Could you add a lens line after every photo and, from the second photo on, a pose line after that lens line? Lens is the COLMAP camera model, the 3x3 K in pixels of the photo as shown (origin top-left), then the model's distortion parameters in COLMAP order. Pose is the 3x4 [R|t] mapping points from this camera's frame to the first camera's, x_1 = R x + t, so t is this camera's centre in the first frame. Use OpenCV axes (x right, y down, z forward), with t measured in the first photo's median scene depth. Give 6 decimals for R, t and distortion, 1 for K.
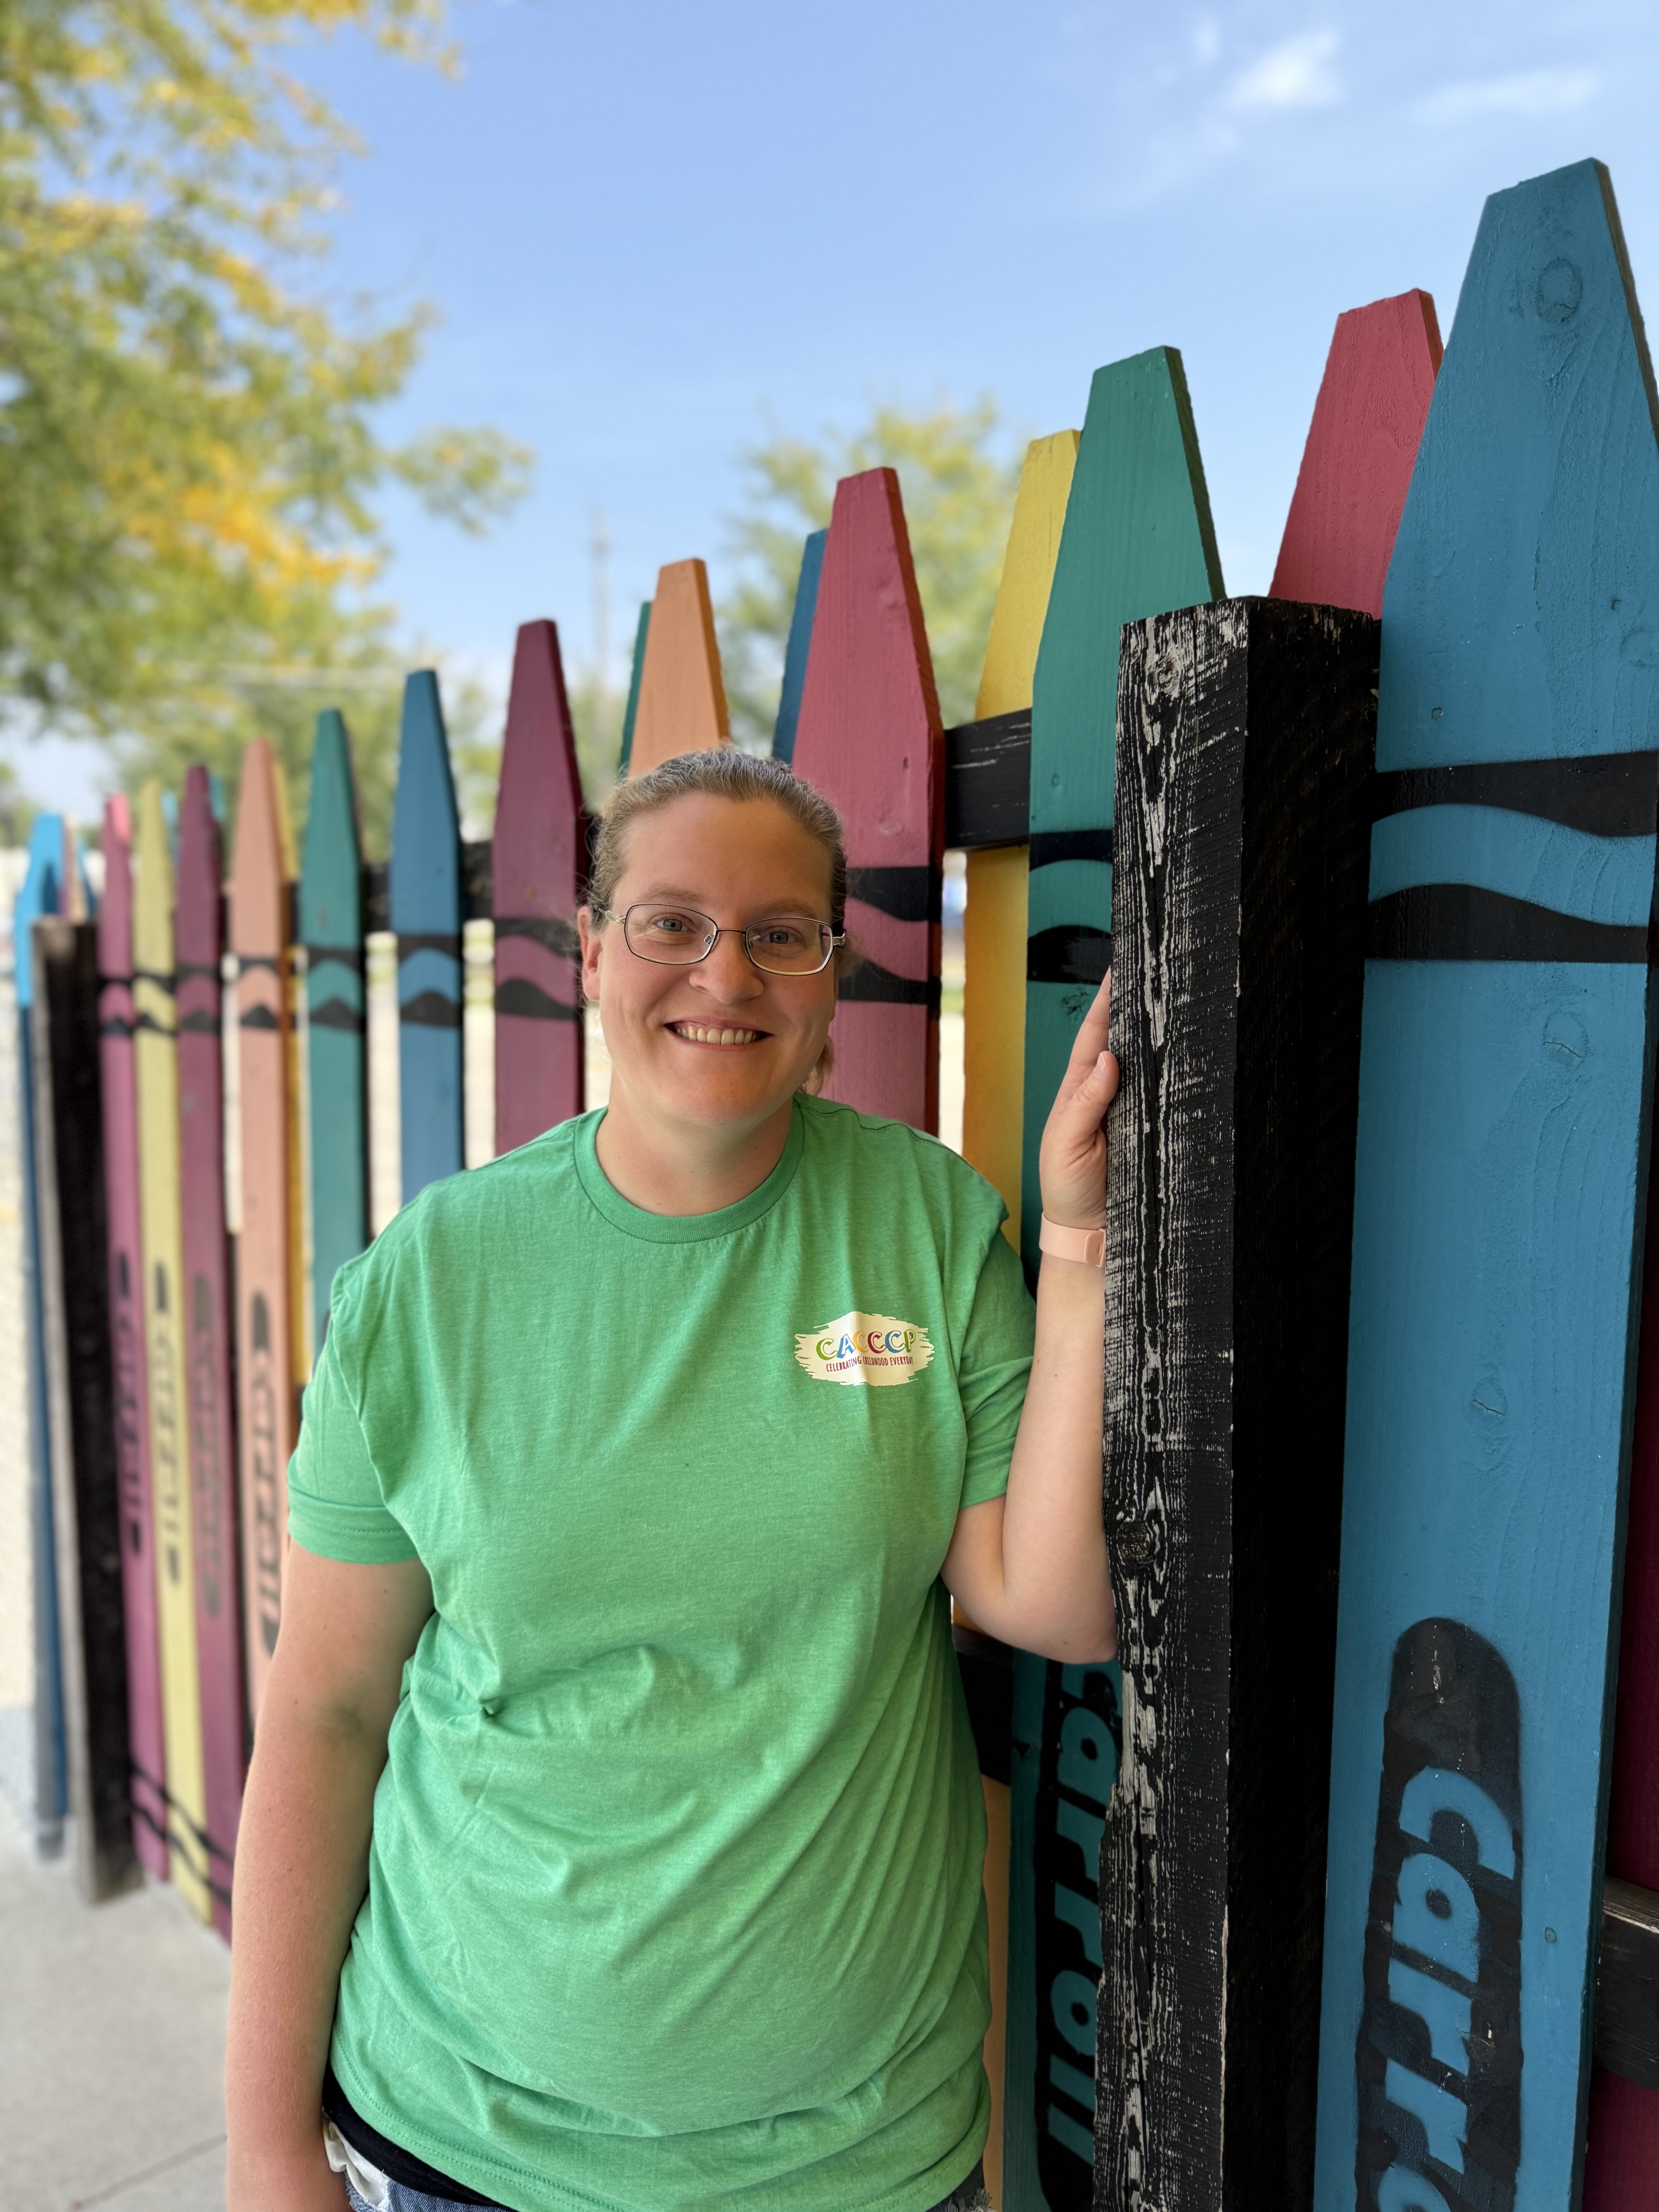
lens RADIAL K [[1574.7, 0, 825.5], [0, 1574.7, 1101.3], [0, 0, 1]] dist [0.000520, -0.008160]
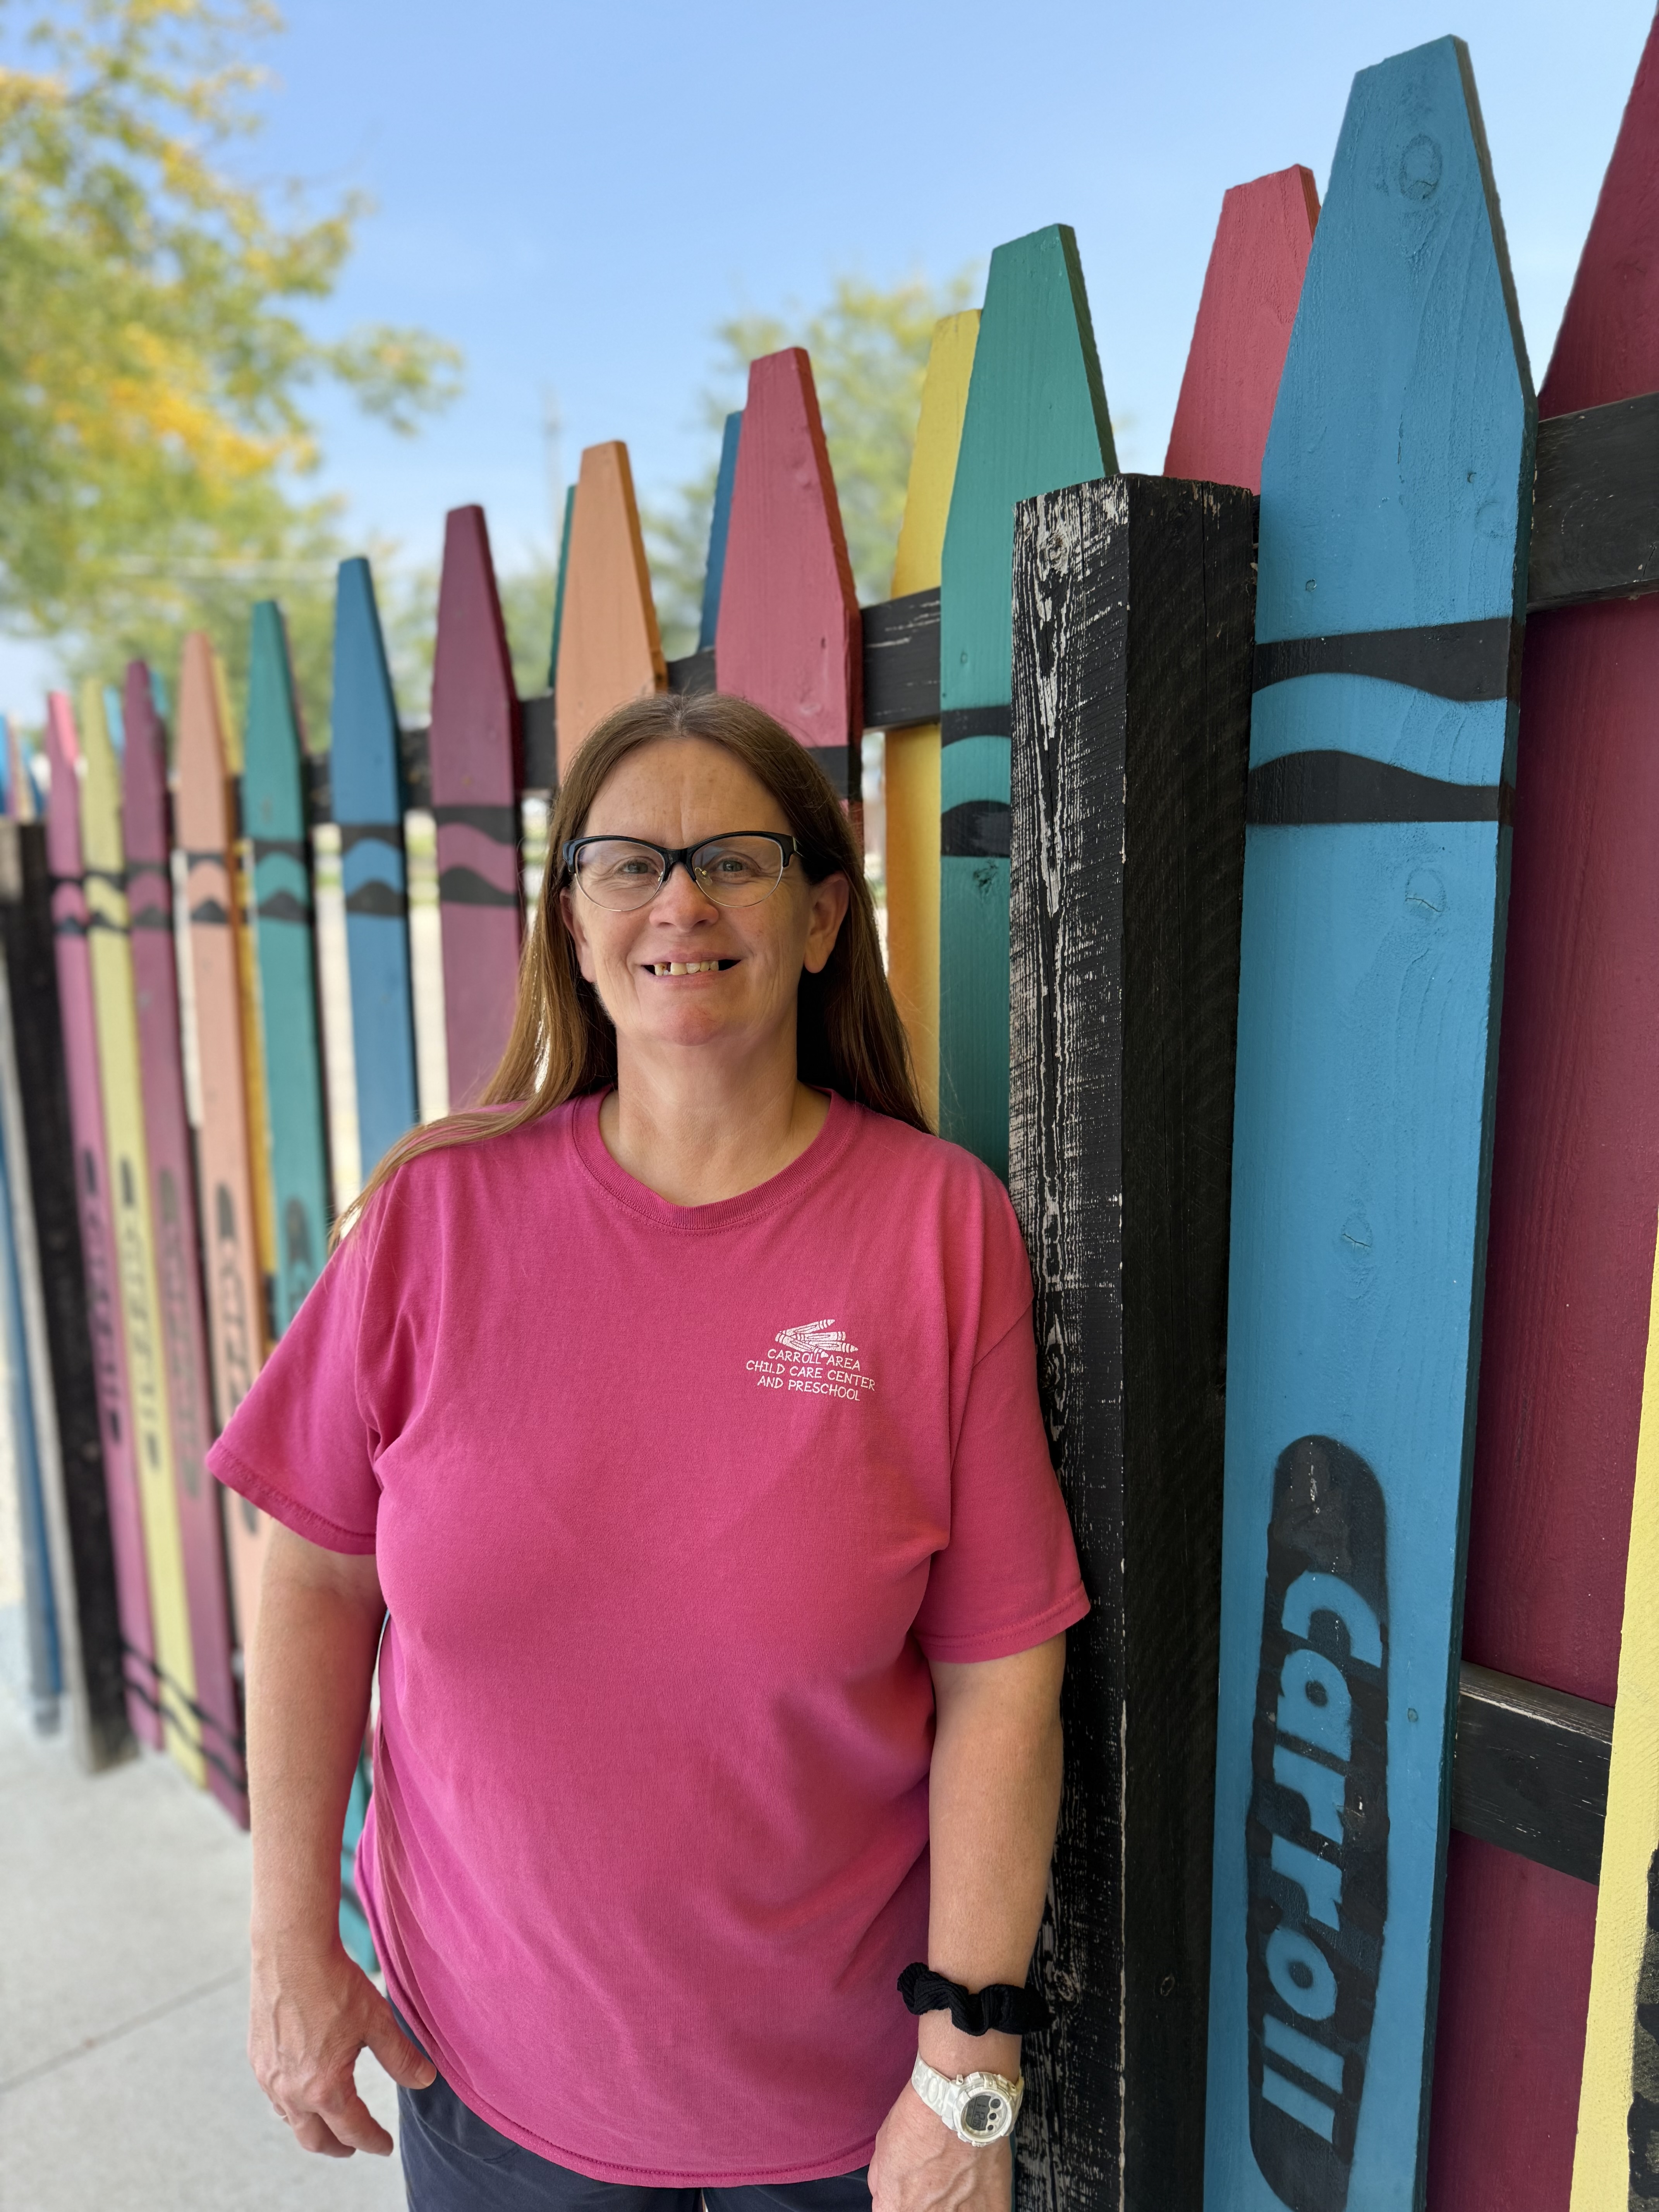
lens RADIAL K [[1572.2, 0, 831.2], [0, 1572.2, 1101.7], [0, 0, 1]] dist [0.001501, -0.009342]
pose [[0.999574, -0.021003, 0.020274, 0.037010], [0.019585, 0.997509, 0.067767, 0.017537], [-0.021646, -0.067341, 0.997495, -0.055200]]
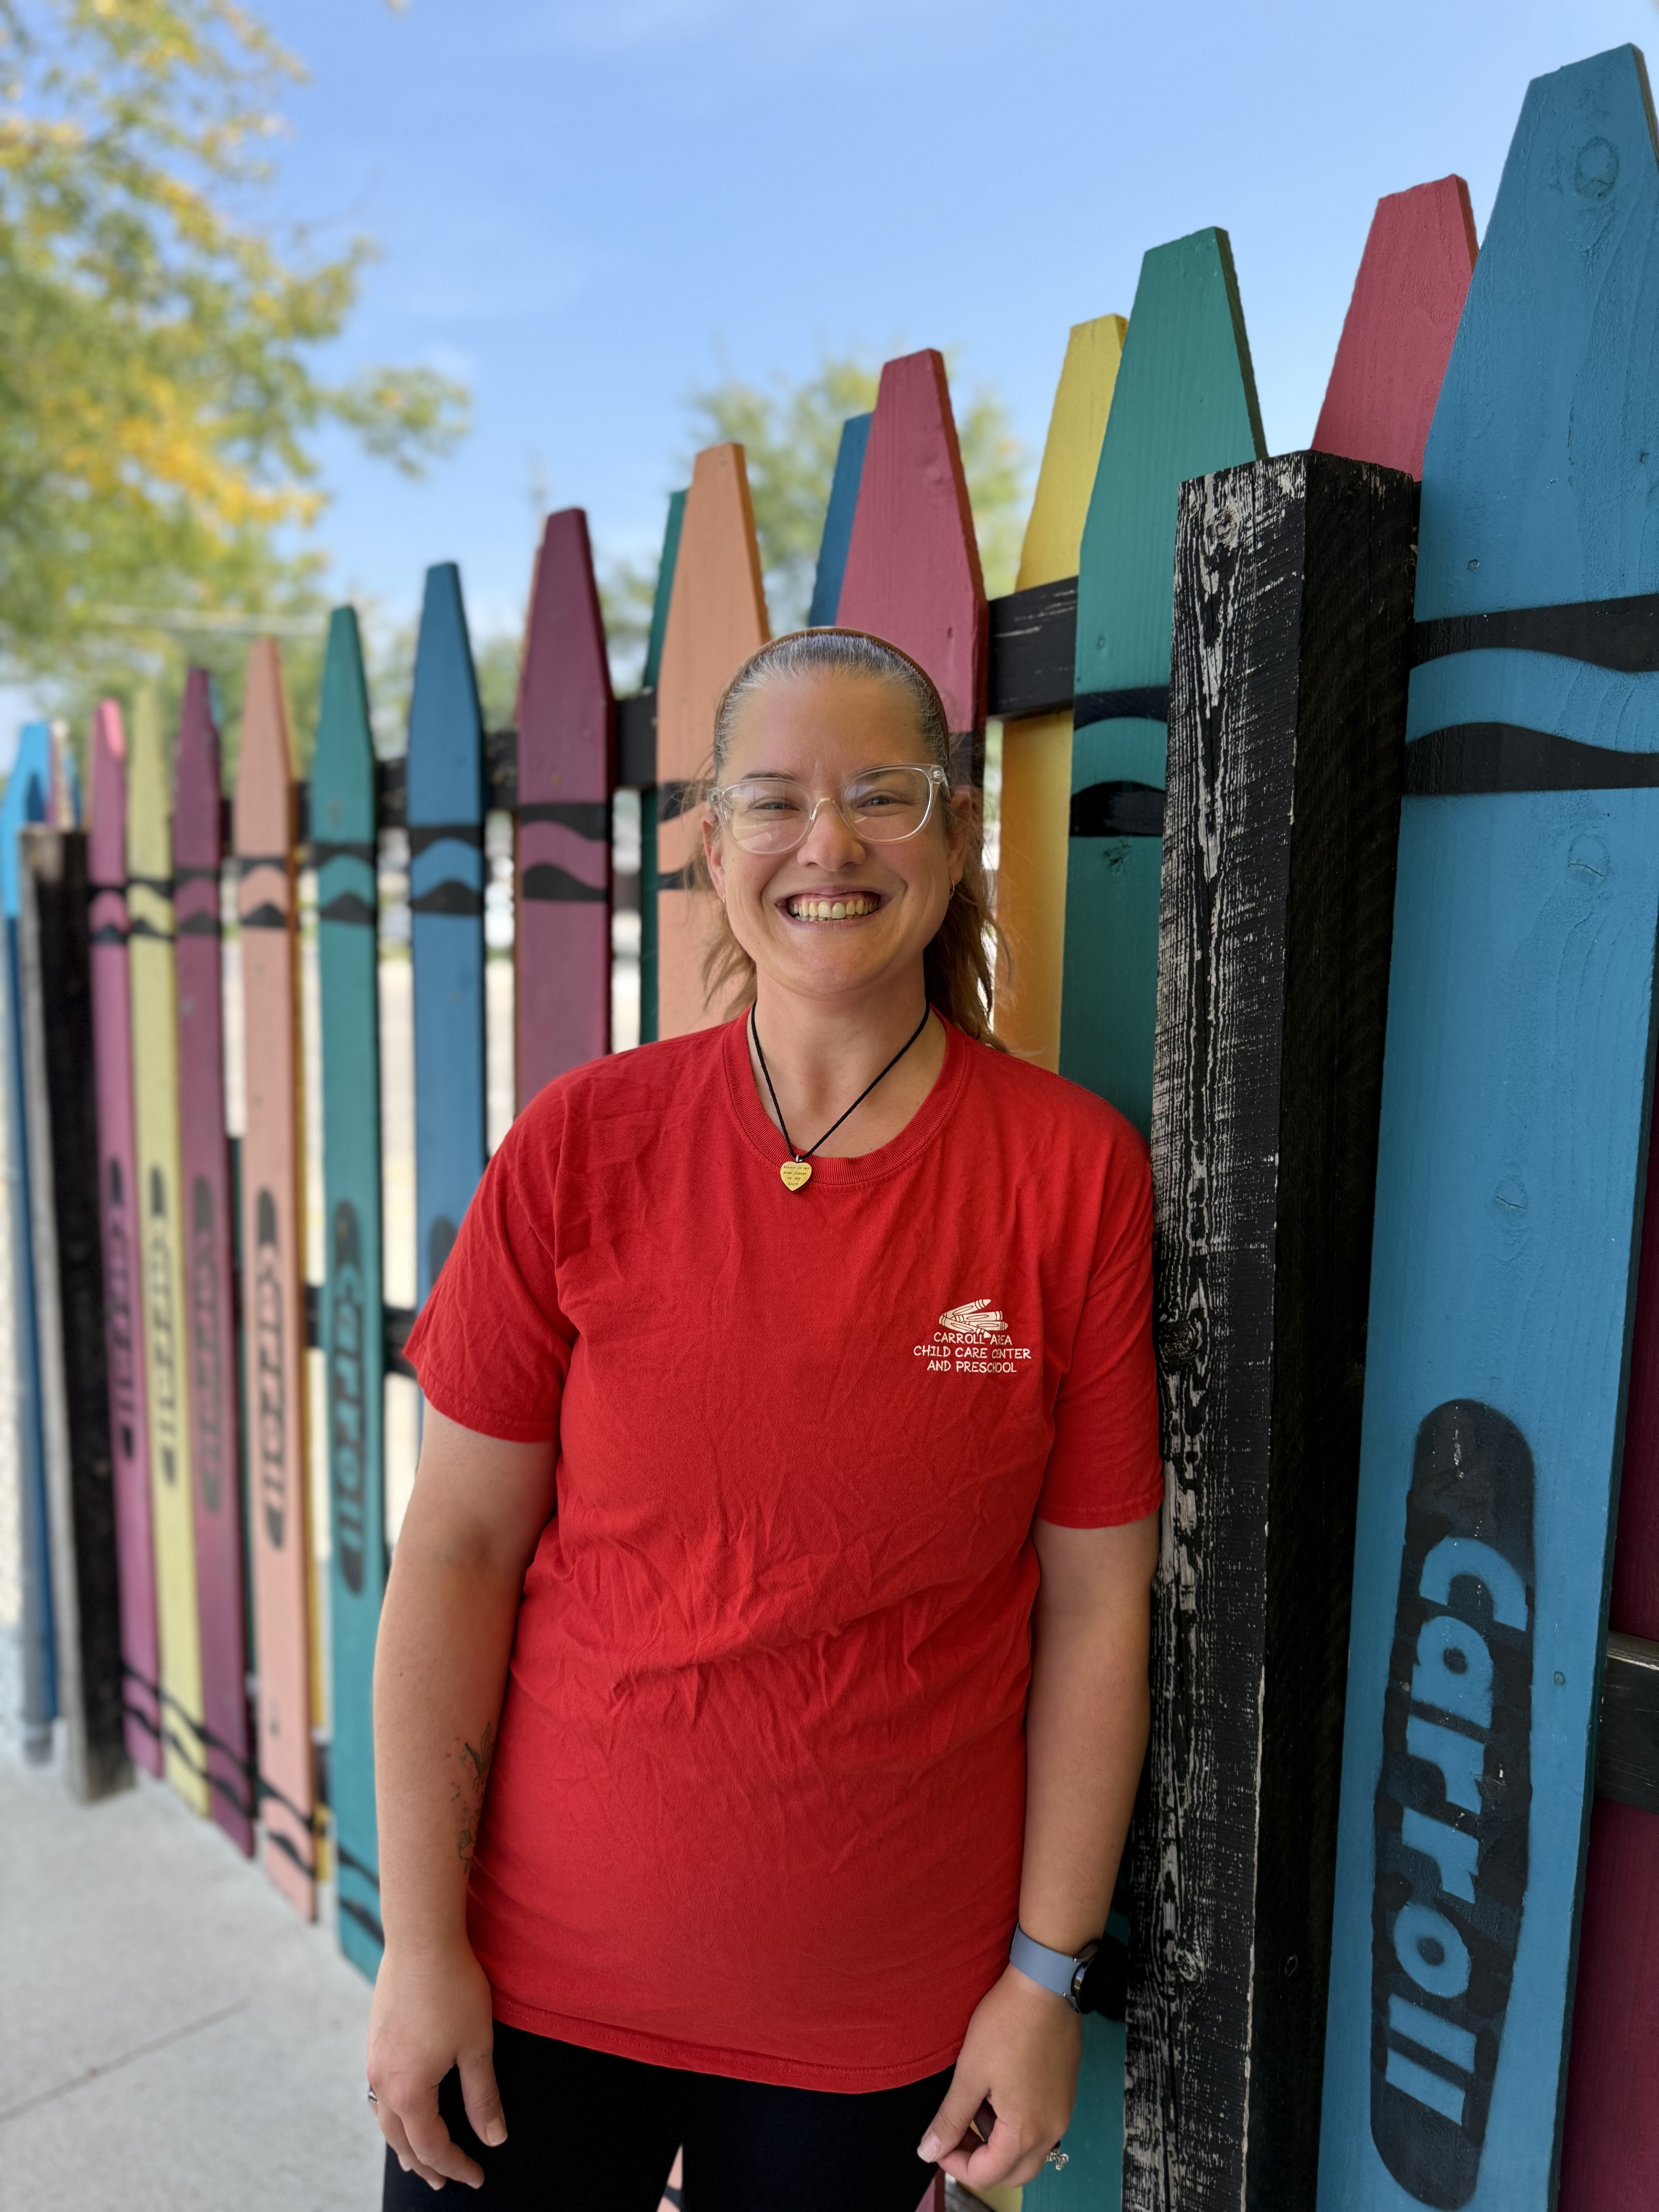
lens RADIAL K [[1574.0, 0, 827.8], [0, 1574.0, 1096.7], [0, 0, 1]] dist [-0.008048, 0.001554]
pose [[0.999189, 0.003587, 0.040116, -0.090480], [-0.004536, 0.999711, 0.023589, 0.088645], [-0.040019, -0.023752, 0.998917, -0.067471]]
